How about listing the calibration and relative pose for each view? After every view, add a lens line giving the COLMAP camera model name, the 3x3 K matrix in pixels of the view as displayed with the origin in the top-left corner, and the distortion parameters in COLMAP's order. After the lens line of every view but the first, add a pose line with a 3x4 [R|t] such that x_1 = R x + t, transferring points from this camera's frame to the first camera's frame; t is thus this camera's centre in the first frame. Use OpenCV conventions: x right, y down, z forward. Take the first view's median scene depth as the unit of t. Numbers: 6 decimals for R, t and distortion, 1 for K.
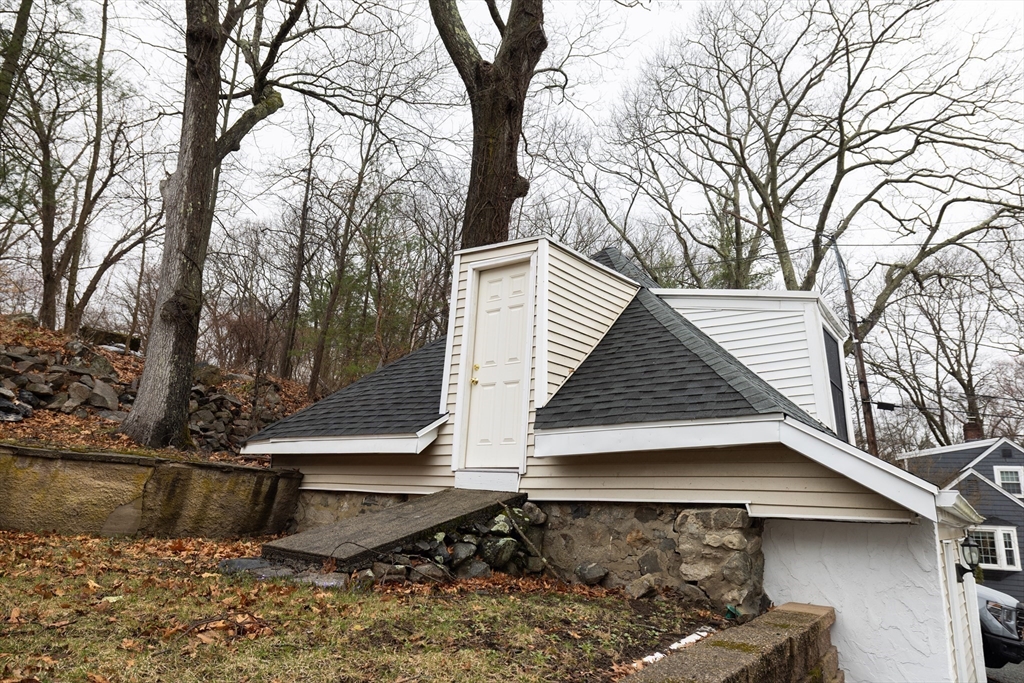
lens RADIAL K [[639.7, 0, 512.0], [0, 639.7, 341.5], [0, 0, 1]] dist [0.000252, 0.000787]
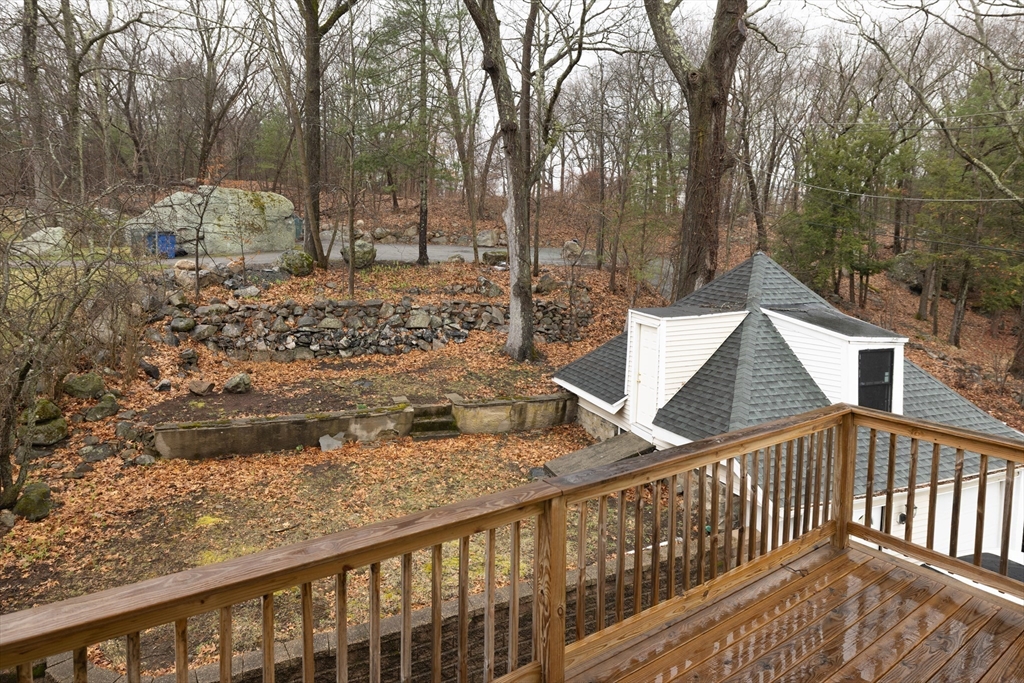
lens RADIAL K [[474.1, 0, 512.0], [0, 474.1, 341.5], [0, 0, 1]] dist [-0.000116, 0.000002]
pose [[0.846349, 0.000146, -0.532629, 0.319494], [0.155708, 0.956247, 0.247683, -0.393077], [0.509361, -0.292560, 0.809296, -0.300959]]
